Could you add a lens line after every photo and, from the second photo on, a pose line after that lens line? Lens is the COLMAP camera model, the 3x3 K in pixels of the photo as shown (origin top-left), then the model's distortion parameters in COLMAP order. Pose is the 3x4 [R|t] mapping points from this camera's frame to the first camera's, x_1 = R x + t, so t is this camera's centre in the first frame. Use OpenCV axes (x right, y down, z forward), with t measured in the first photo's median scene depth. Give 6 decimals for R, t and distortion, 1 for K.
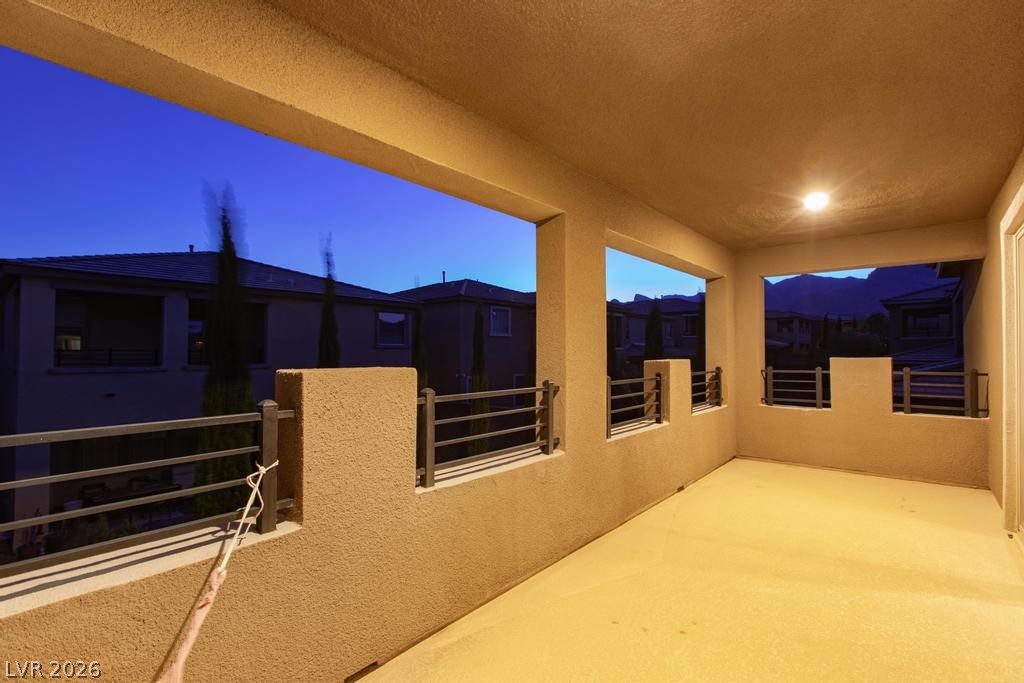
lens RADIAL K [[461.1, 0, 510.3], [0, 461.1, 340.0], [0, 0, 1]] dist [0.002762, -0.000677]
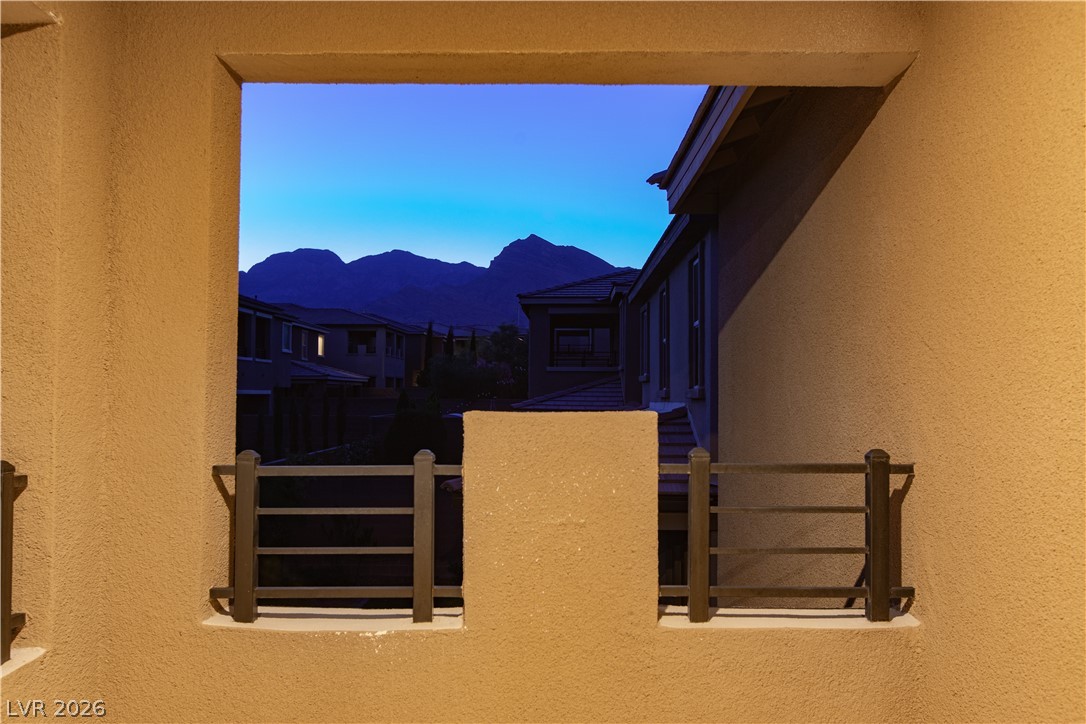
lens RADIAL K [[1013.4, 0, 543.0], [0, 1013.4, 362.0], [0, 0, 1]] dist [-0.007469, -0.000586]
pose [[0.756589, 0.024106, 0.653446, 0.344461], [-0.020761, 0.999702, -0.012841, 0.016384], [-0.653561, -0.003851, 0.756864, 0.523858]]
